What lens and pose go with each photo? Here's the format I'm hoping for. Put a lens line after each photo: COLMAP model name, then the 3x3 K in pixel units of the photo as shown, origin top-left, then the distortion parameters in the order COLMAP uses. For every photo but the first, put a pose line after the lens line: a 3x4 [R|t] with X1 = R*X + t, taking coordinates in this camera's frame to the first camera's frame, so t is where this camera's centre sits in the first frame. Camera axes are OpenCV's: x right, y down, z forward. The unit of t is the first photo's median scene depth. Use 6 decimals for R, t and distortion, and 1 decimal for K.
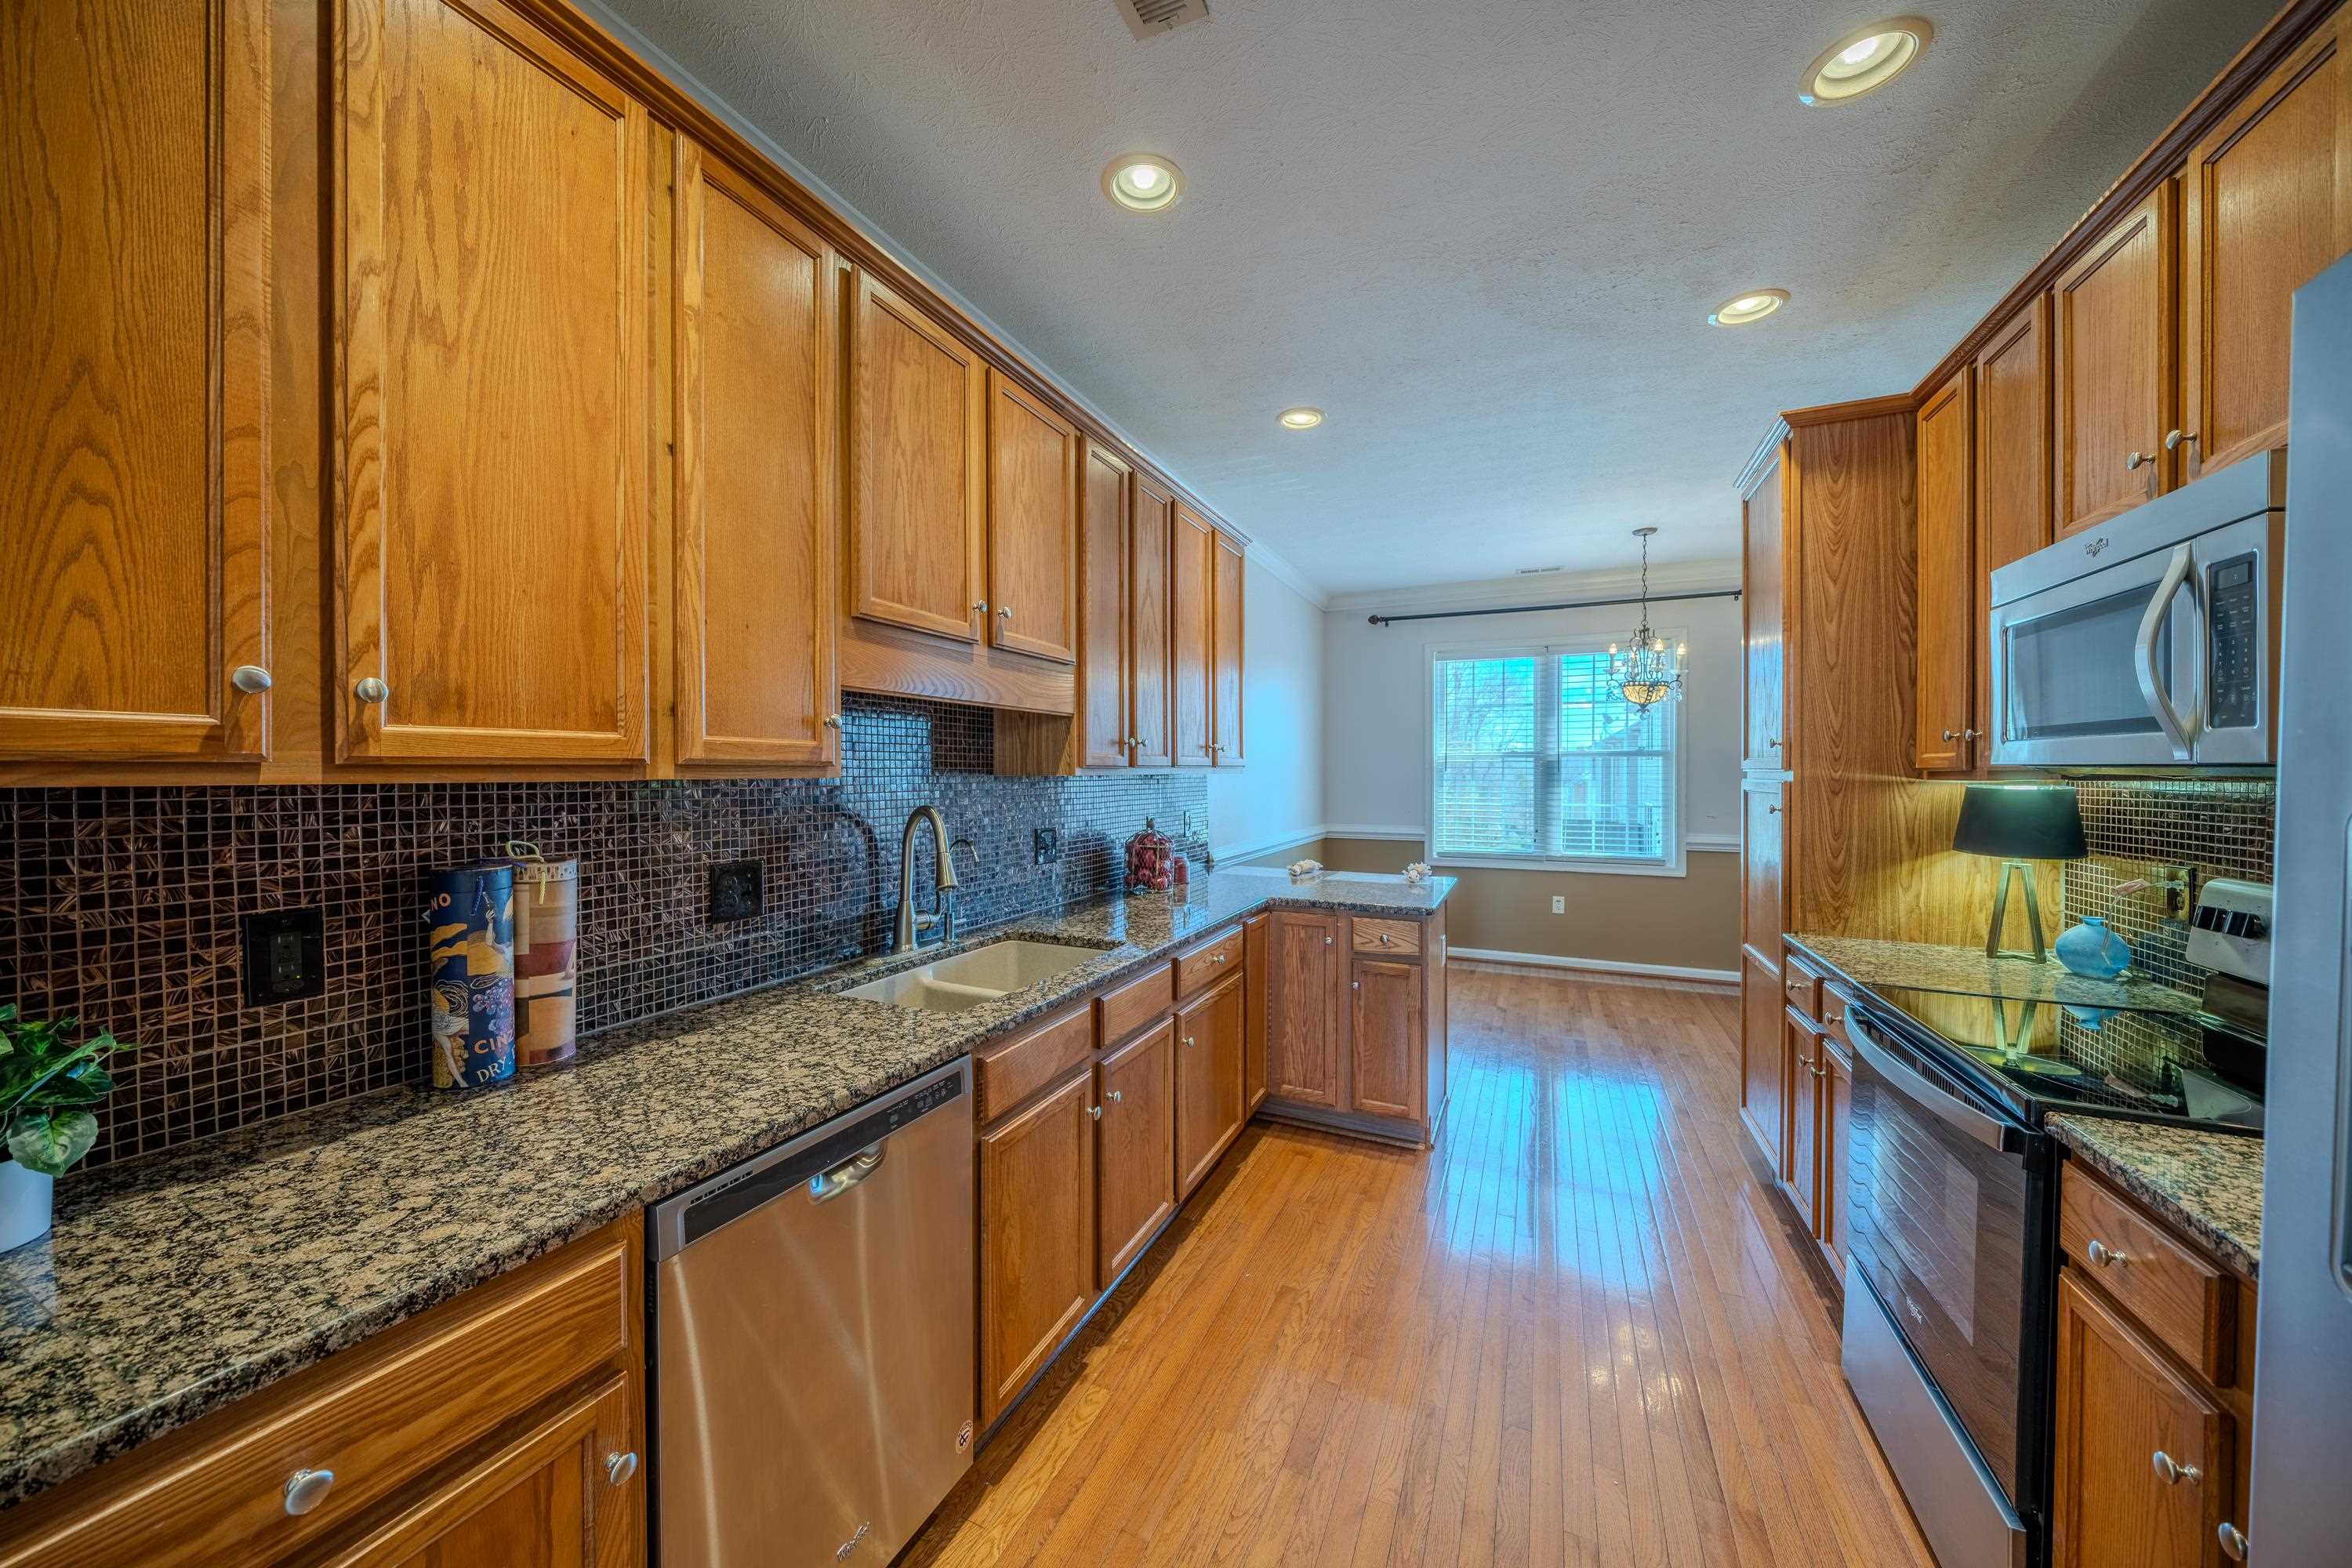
lens RADIAL K [[831.1, 0, 1187.1], [0, 831.1, 781.6], [0, 0, 1]] dist [-0.005474, -0.000187]
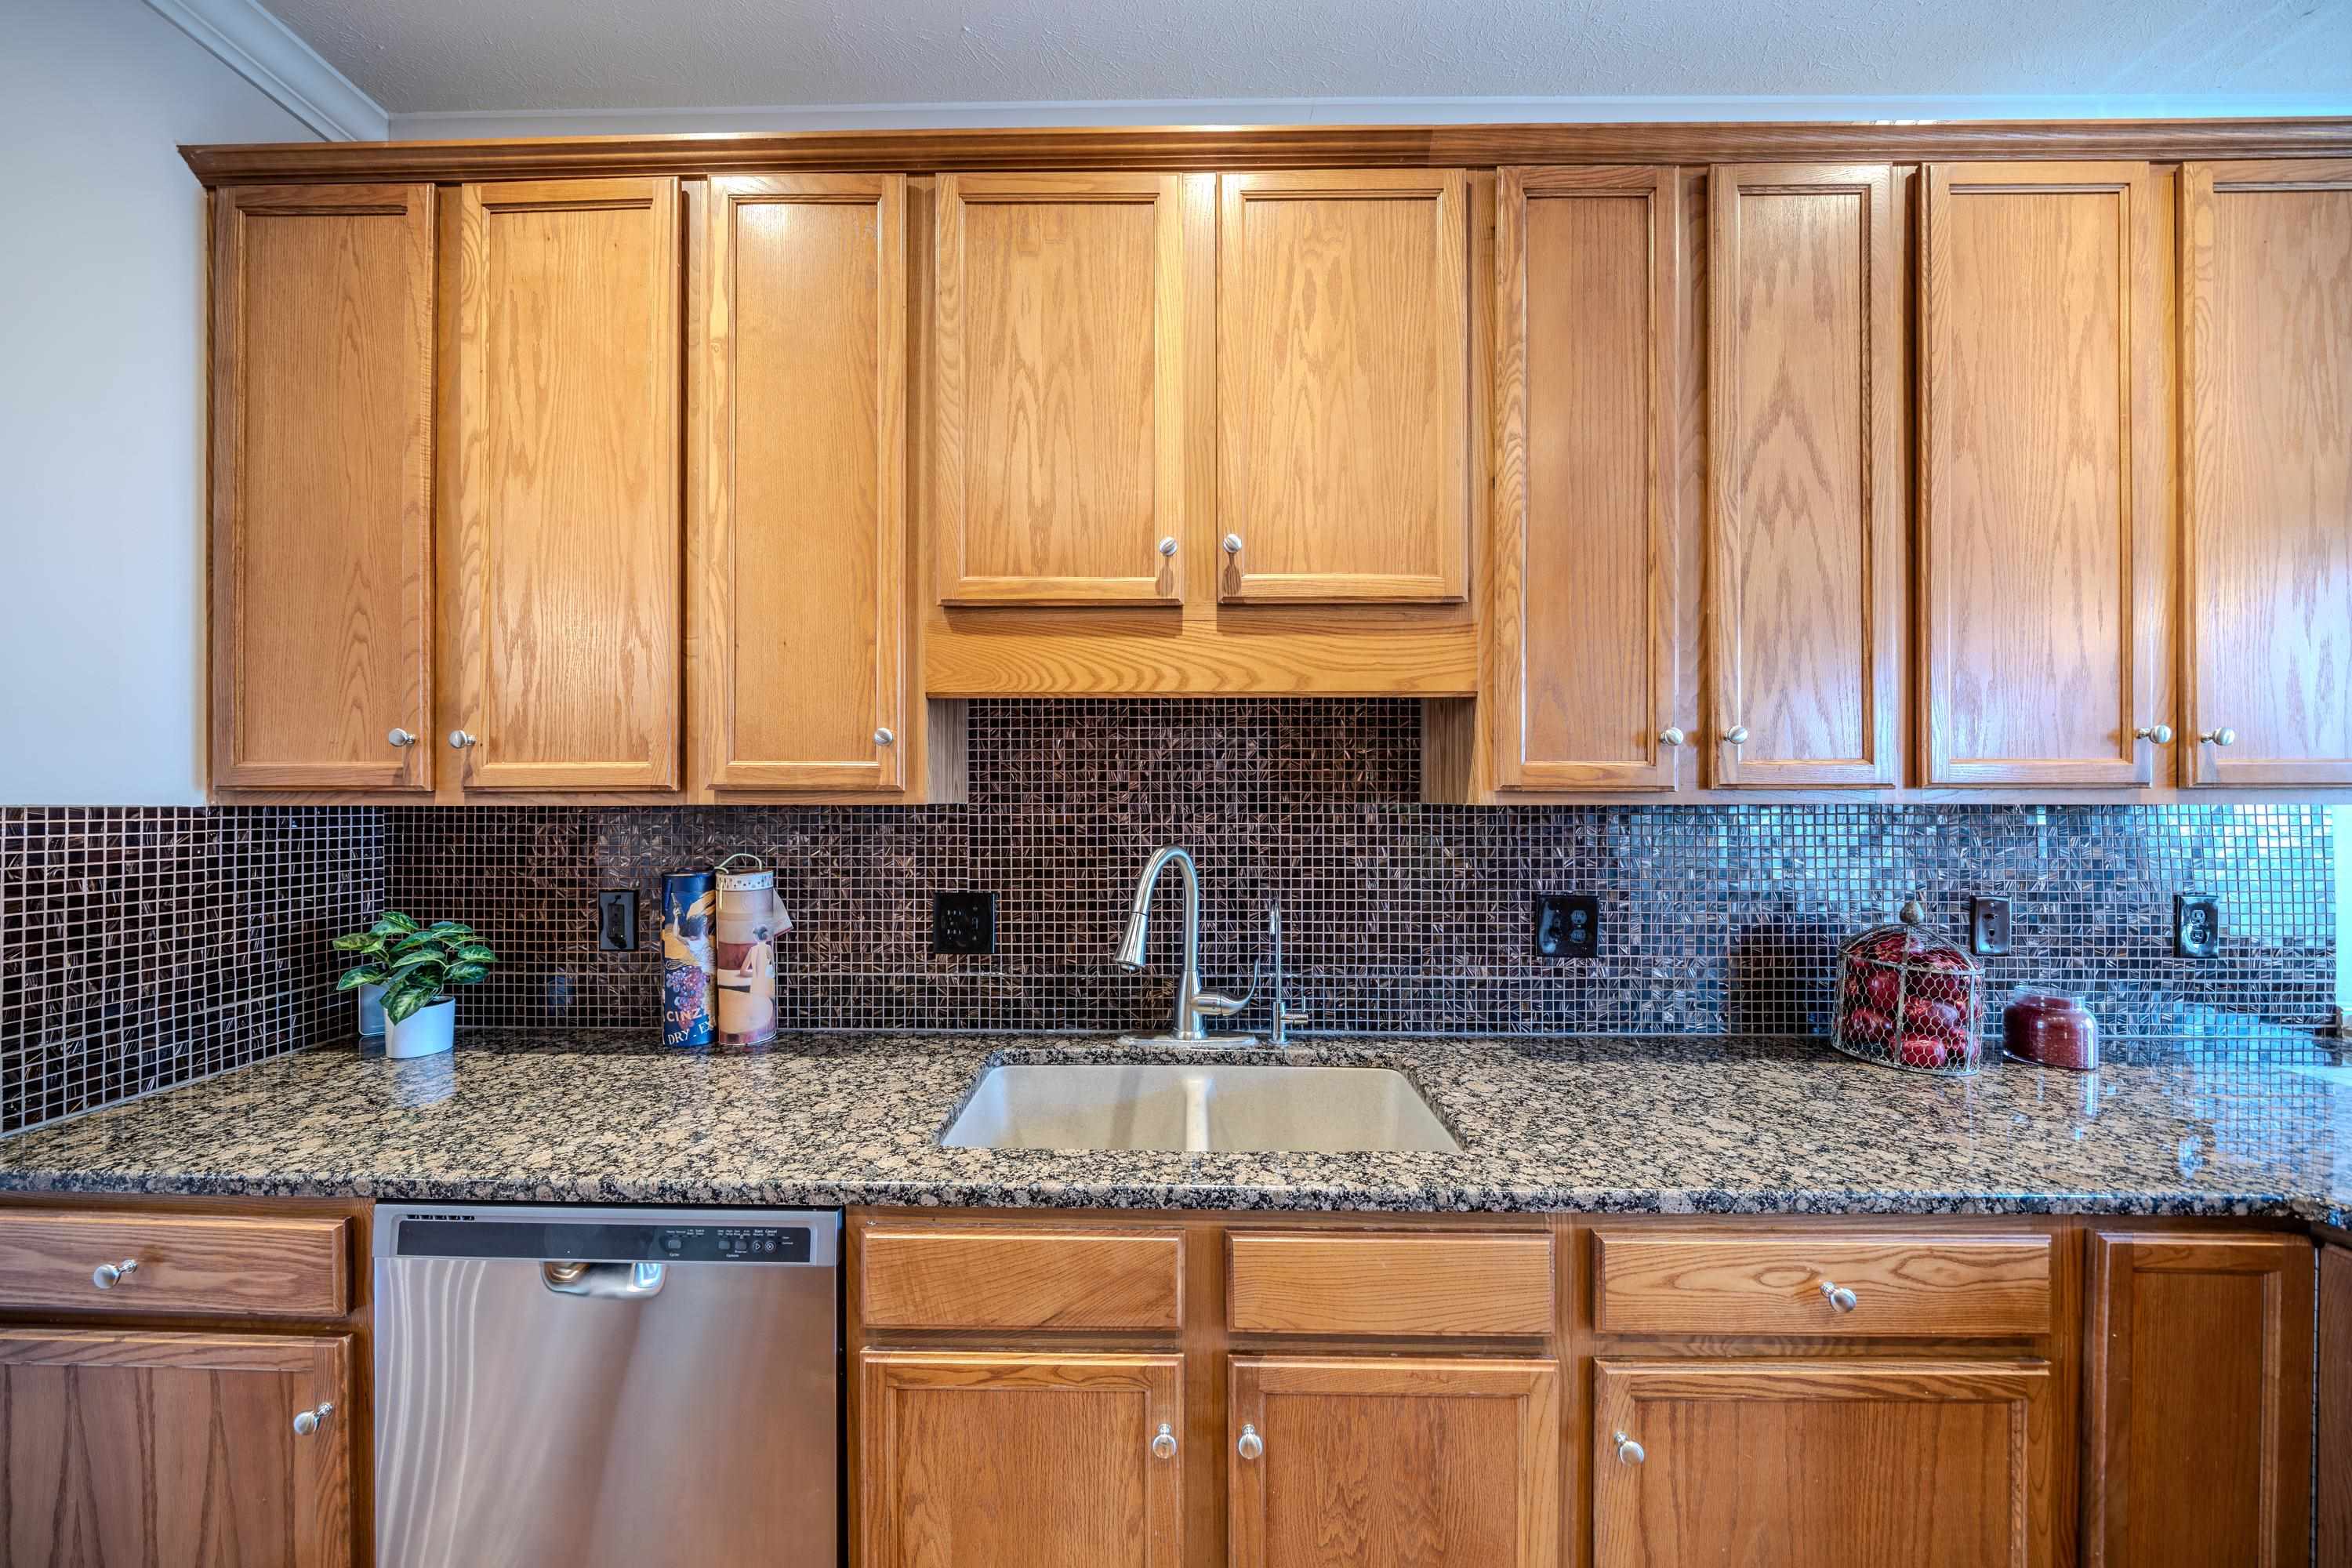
lens RADIAL K [[802.2, 0, 1187.4], [0, 802.2, 797.3], [0, 0, 1]] dist [-0.006494, 0.000067]
pose [[0.377339, 0.001262, -0.926074, 0.442663], [-0.011385, 0.999930, -0.003276, -0.012715], [0.926005, 0.011779, 0.377327, 0.989492]]
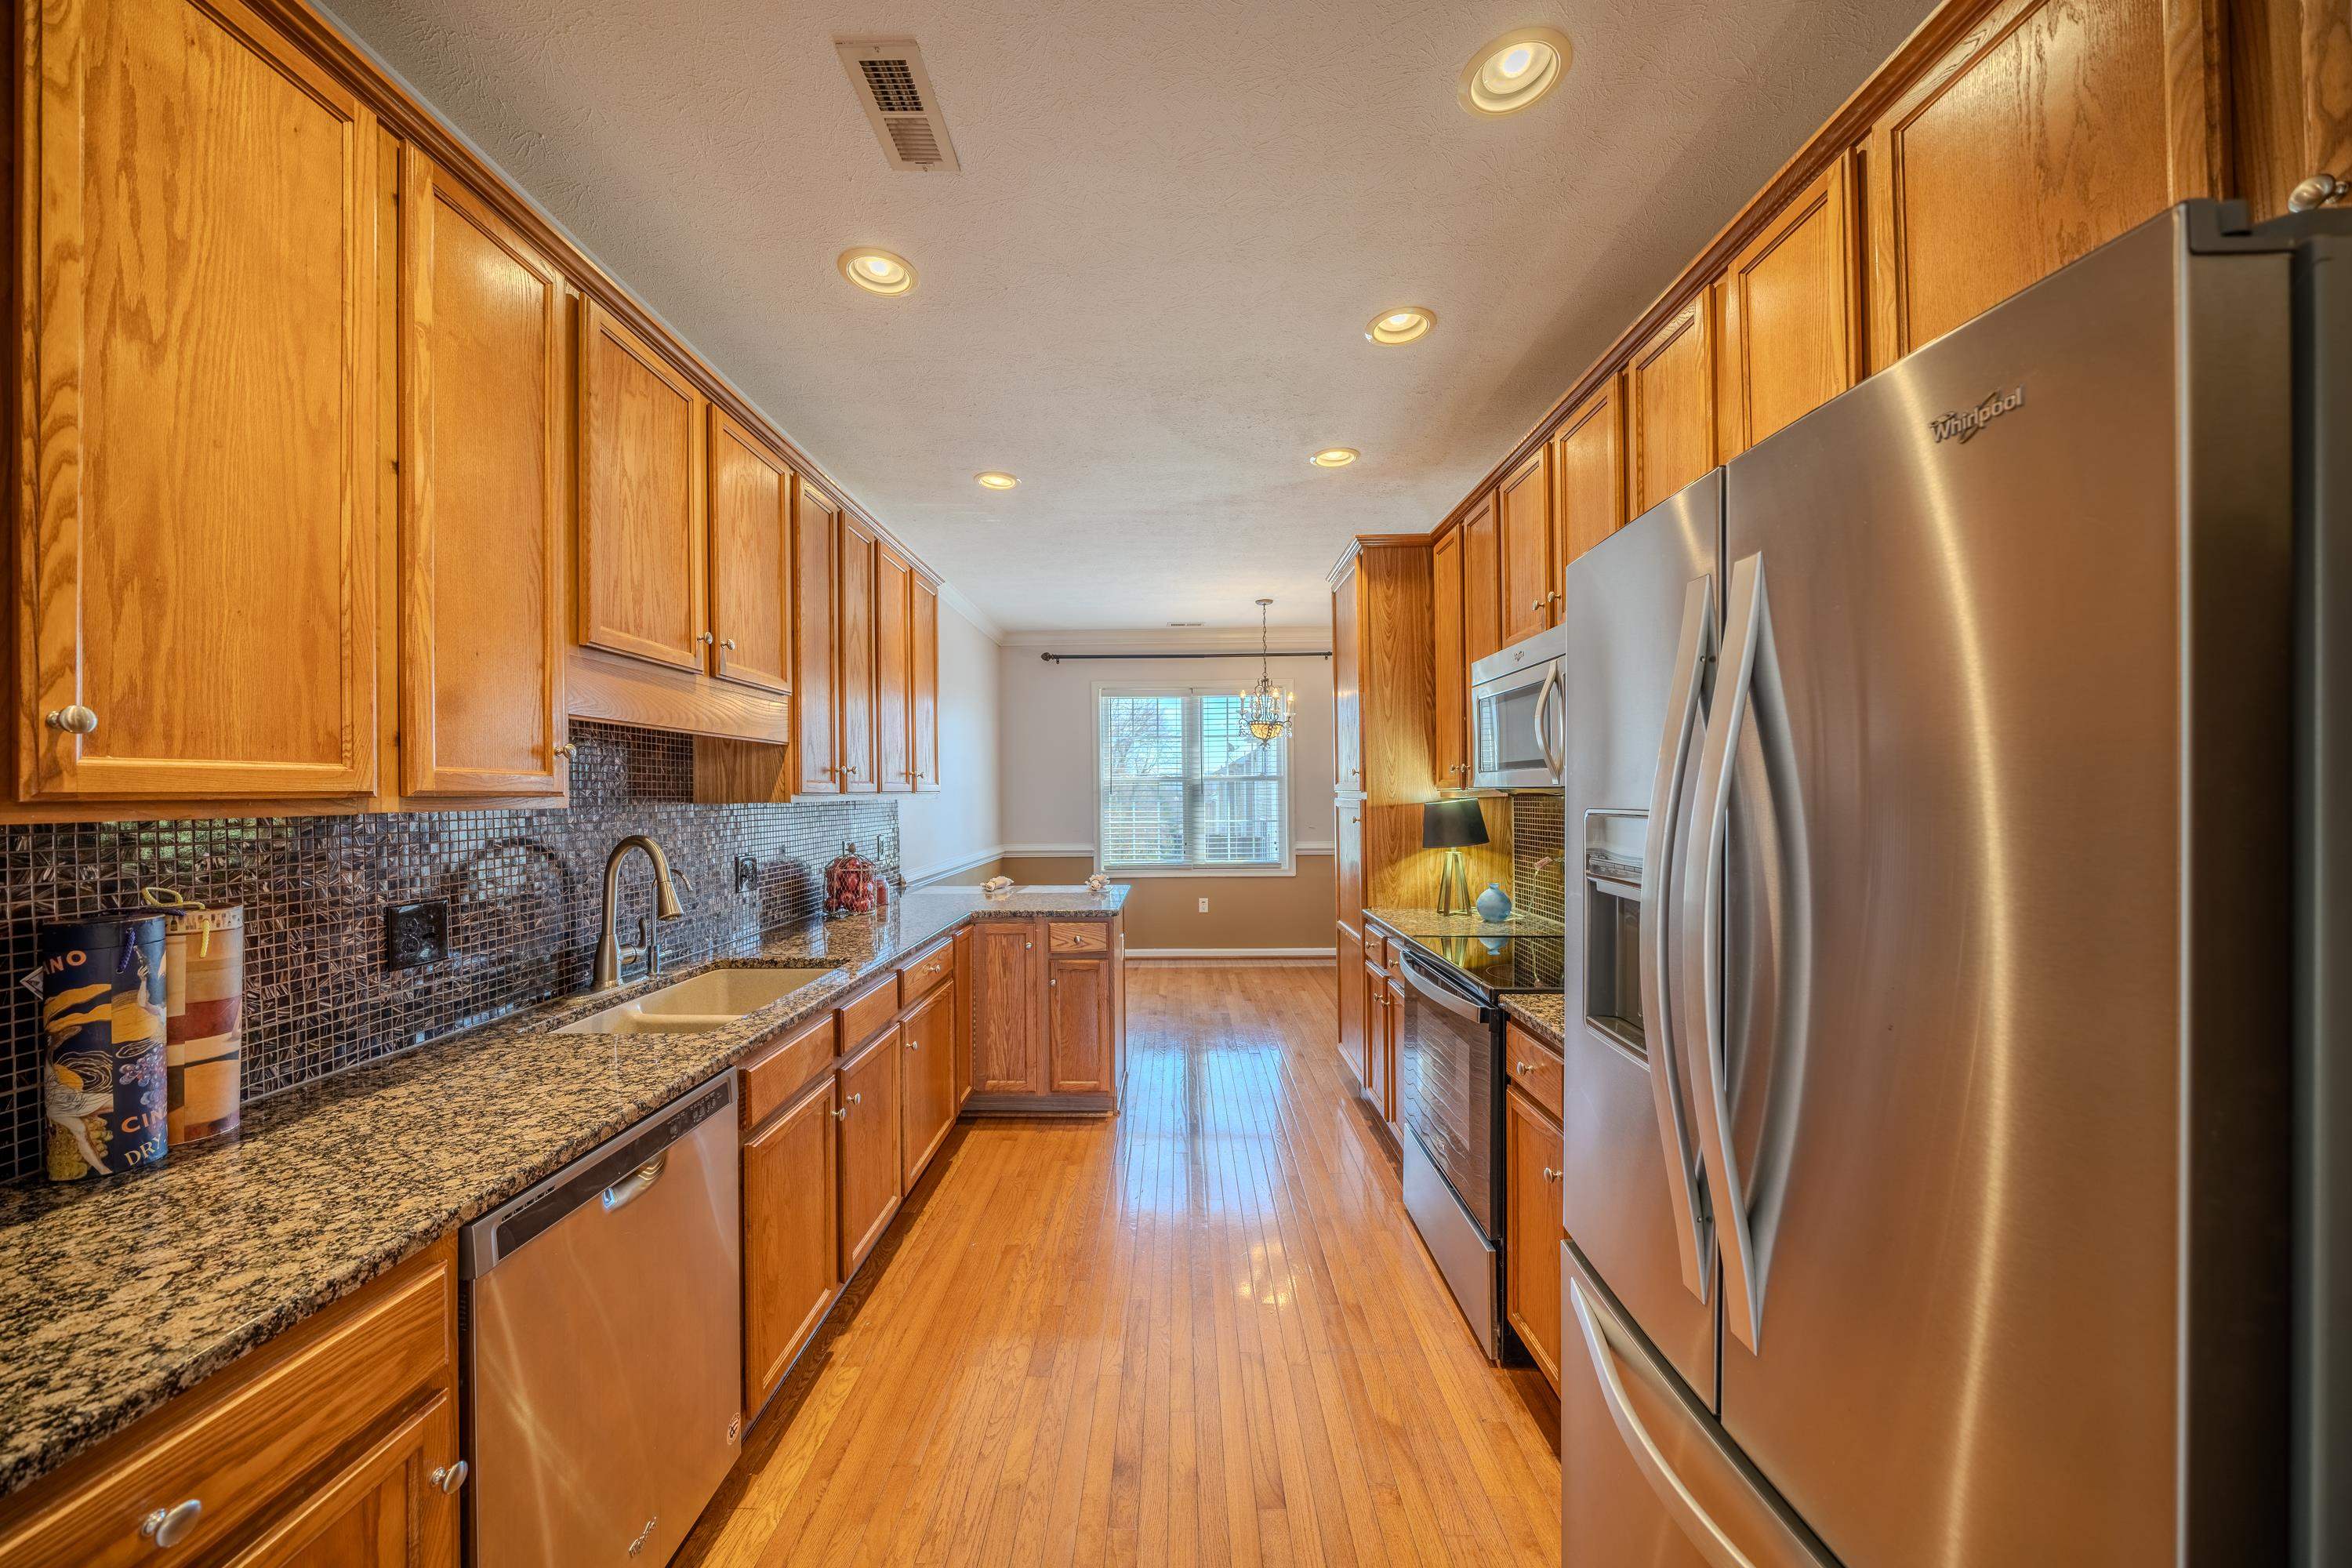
lens RADIAL K [[802.2, 0, 1187.4], [0, 802.2, 797.3], [0, 0, 1]] dist [-0.006494, 0.000067]
pose [[0.914813, -0.011749, 0.403707, -0.137083], [0.015451, 0.999863, -0.005912, -0.000768], [-0.403583, 0.011646, 0.914869, -0.171720]]
